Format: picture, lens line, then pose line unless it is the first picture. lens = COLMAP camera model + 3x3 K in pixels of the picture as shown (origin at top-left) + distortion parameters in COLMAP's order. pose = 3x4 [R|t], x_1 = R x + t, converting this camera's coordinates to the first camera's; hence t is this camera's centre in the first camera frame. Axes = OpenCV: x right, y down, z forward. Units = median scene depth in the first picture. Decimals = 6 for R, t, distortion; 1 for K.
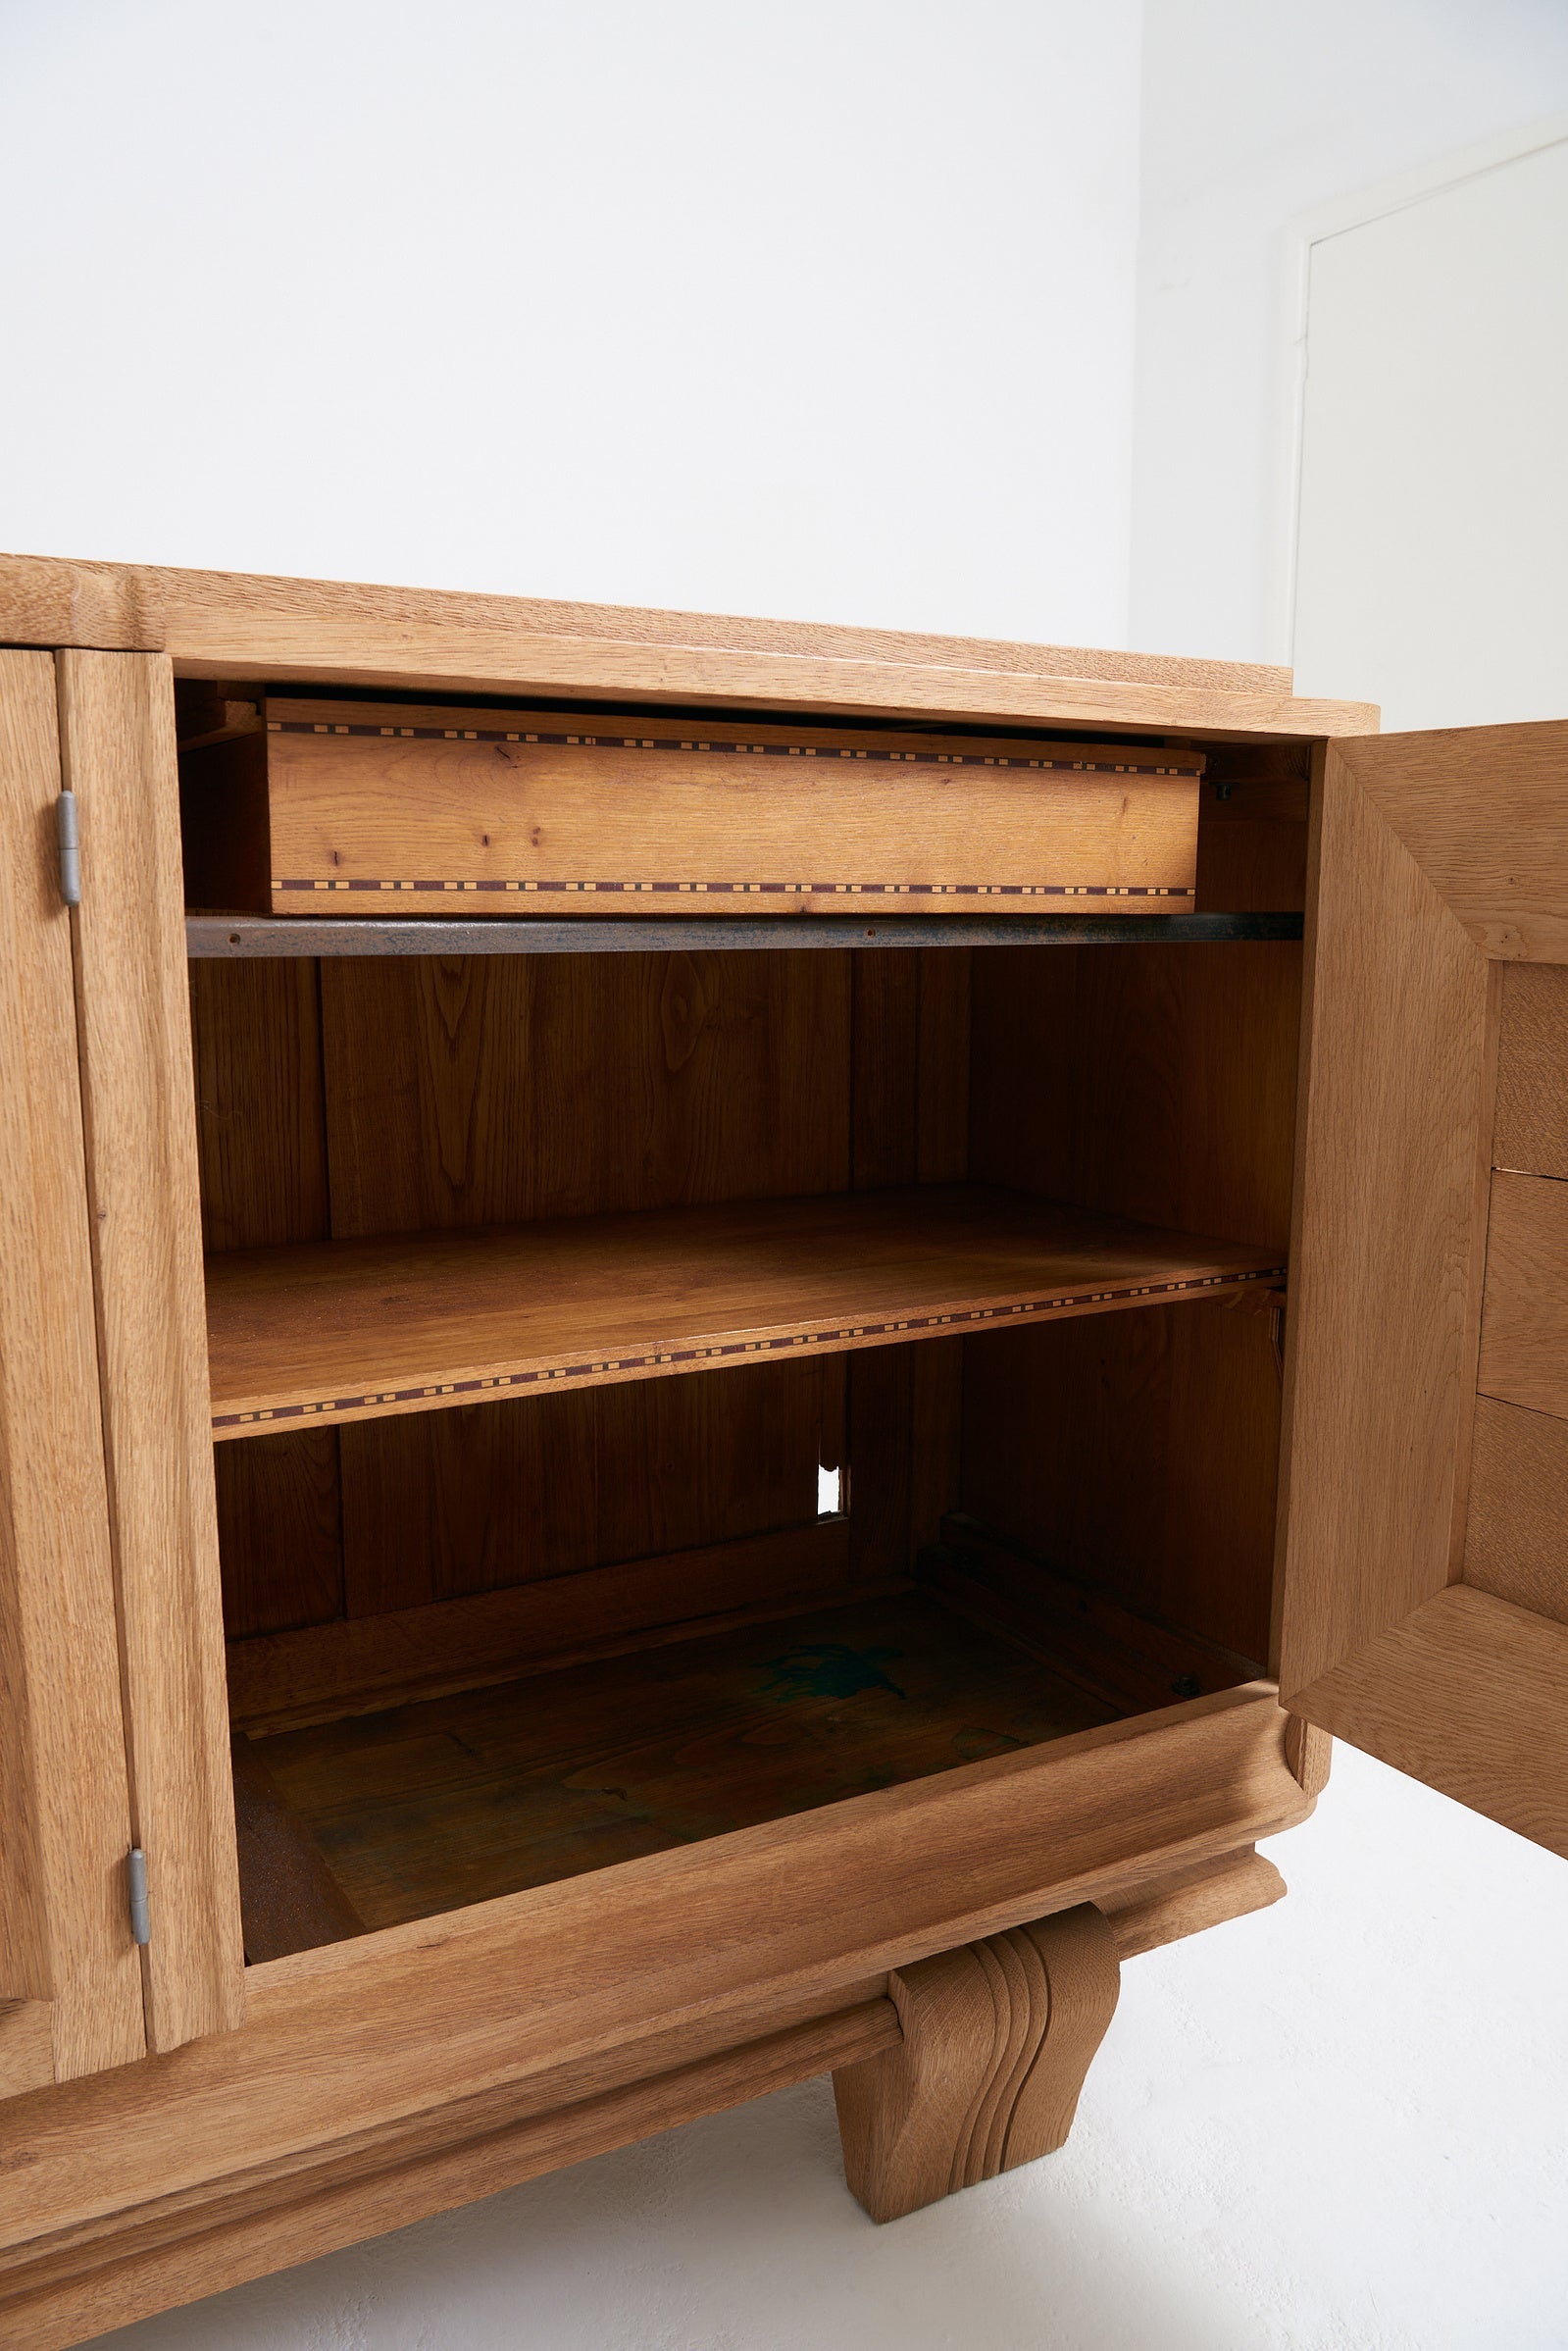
lens RADIAL K [[1791.4, 0, 792.6], [0, 1791.4, 1213.6], [0, 0, 1]] dist [-0.053526, 0.001168]
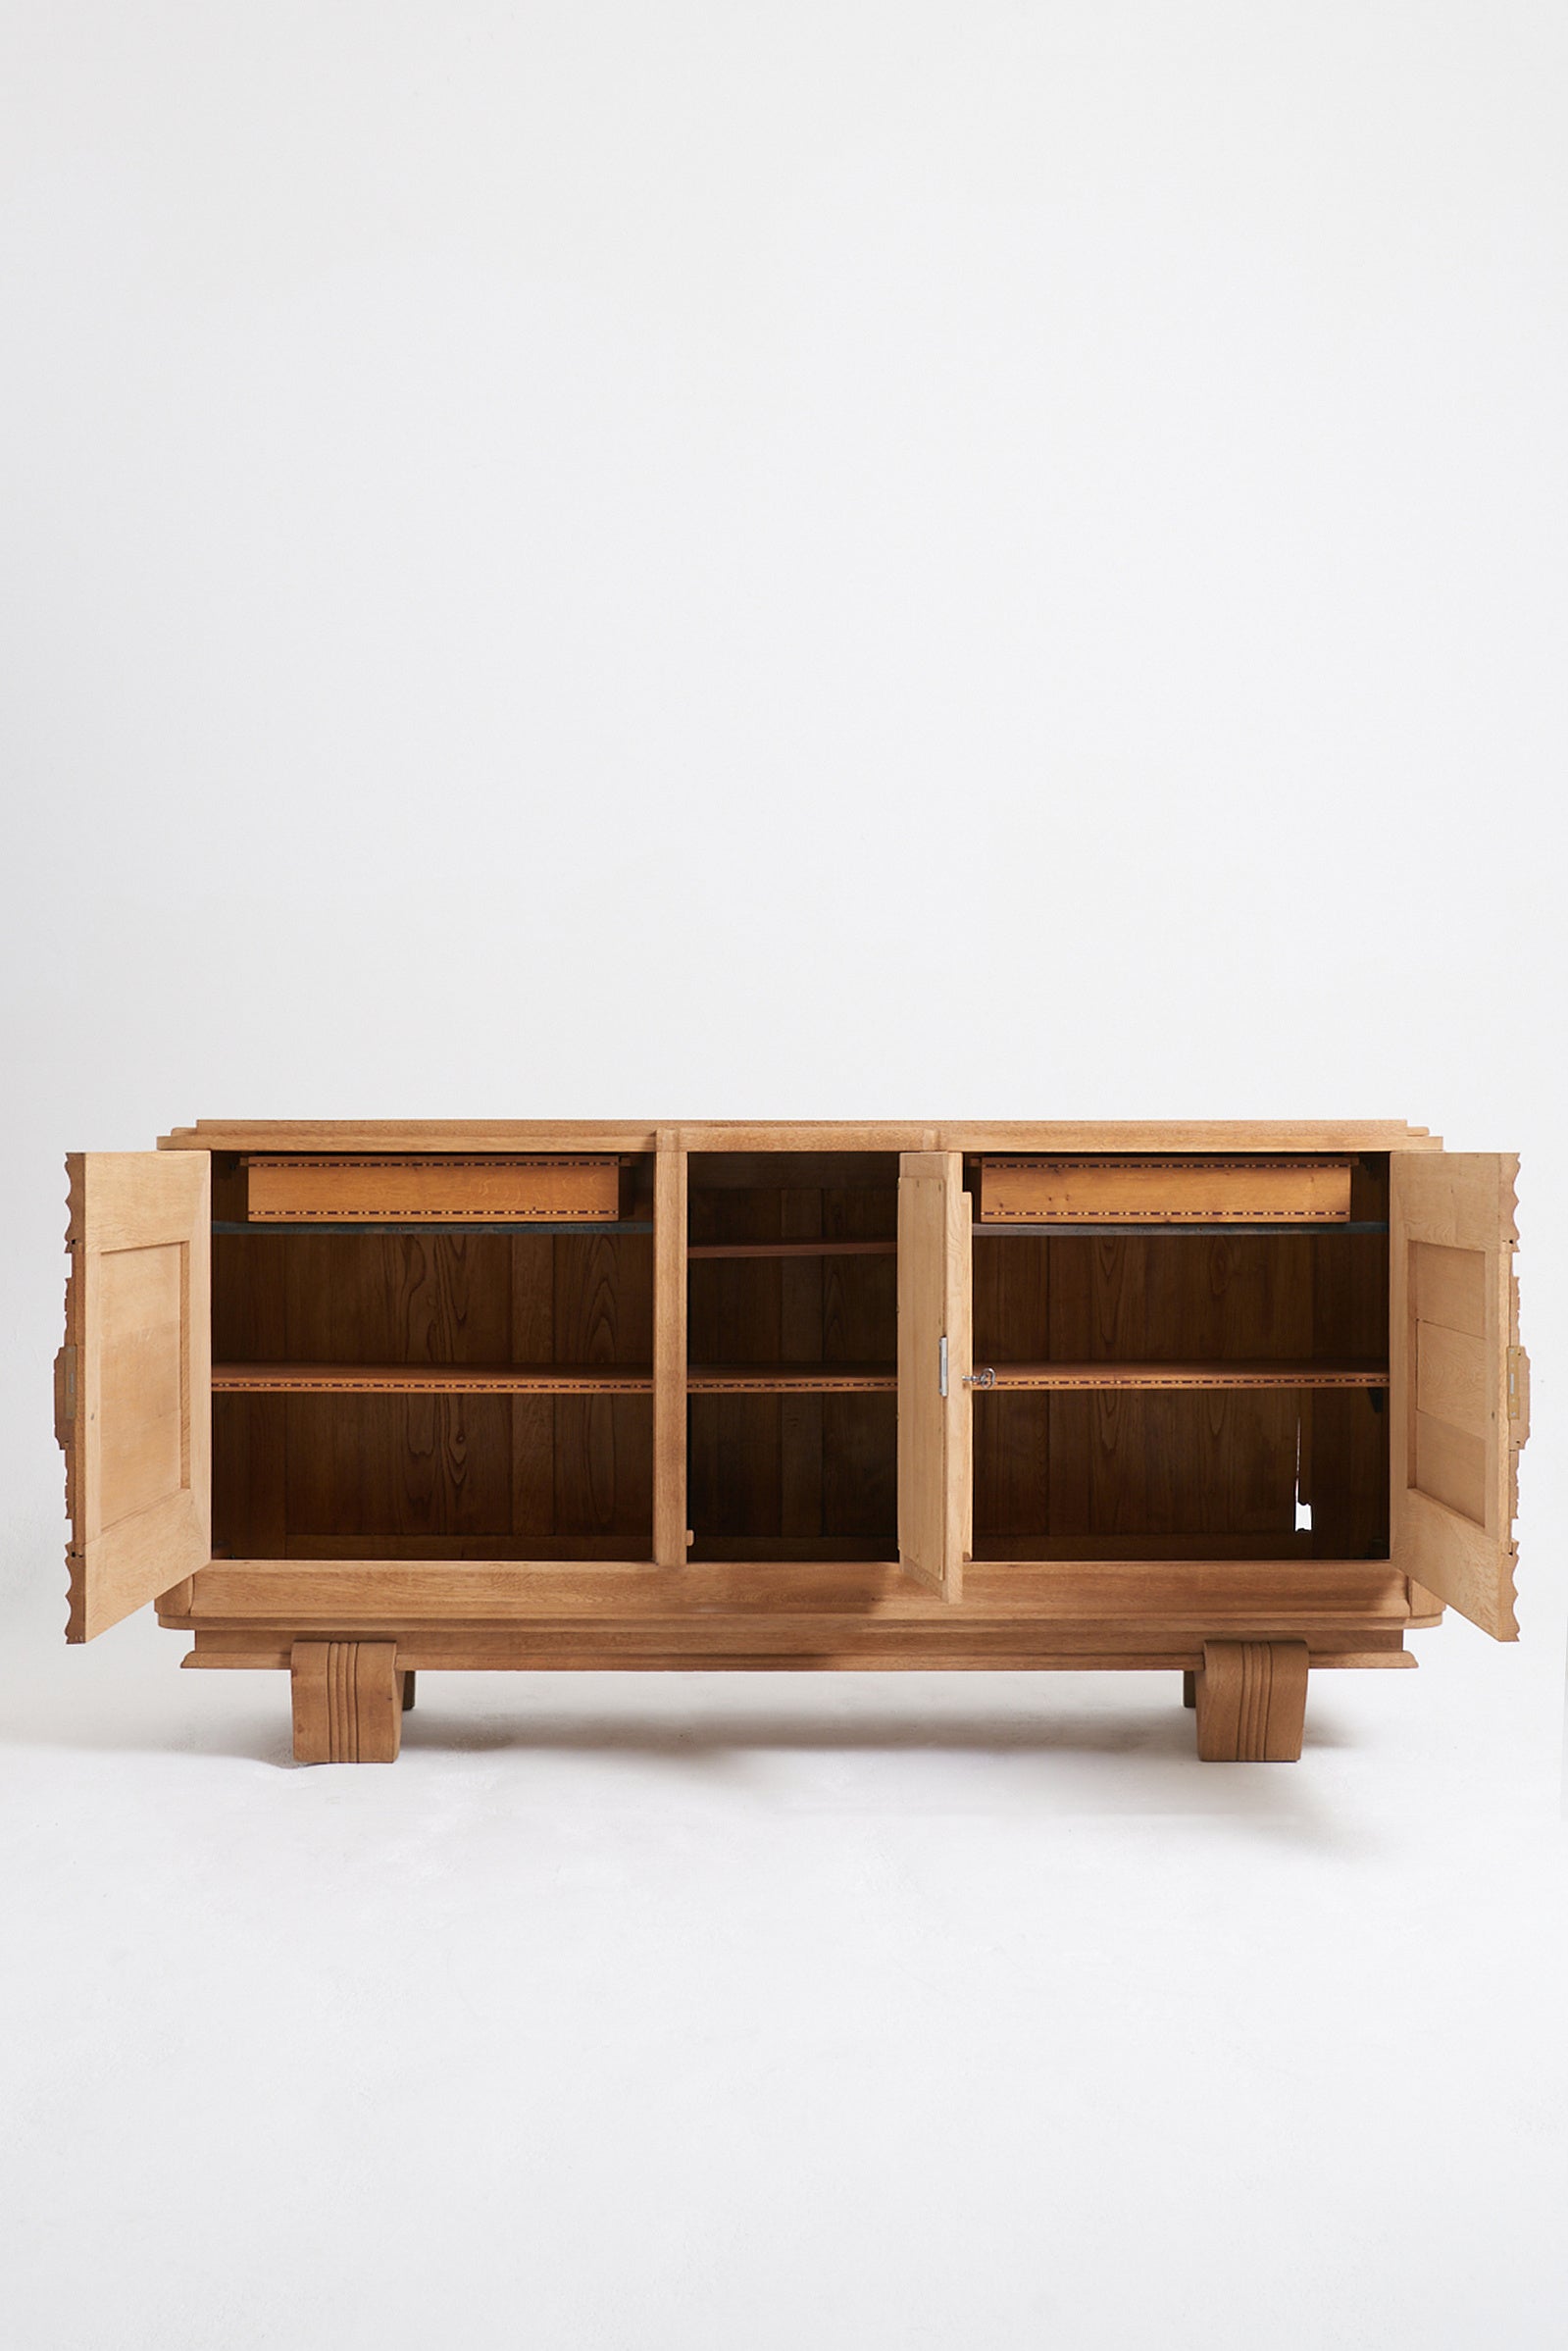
lens RADIAL K [[2513.6, 0, 784.0], [0, 2513.6, 1175.5], [0, 0, 1]] dist [-0.017092, -0.008501]
pose [[0.858514, -0.005969, -0.512756, 1.710754], [-0.084816, 0.984507, -0.153469, 0.471288], [0.505727, 0.175245, 0.844707, -3.001886]]
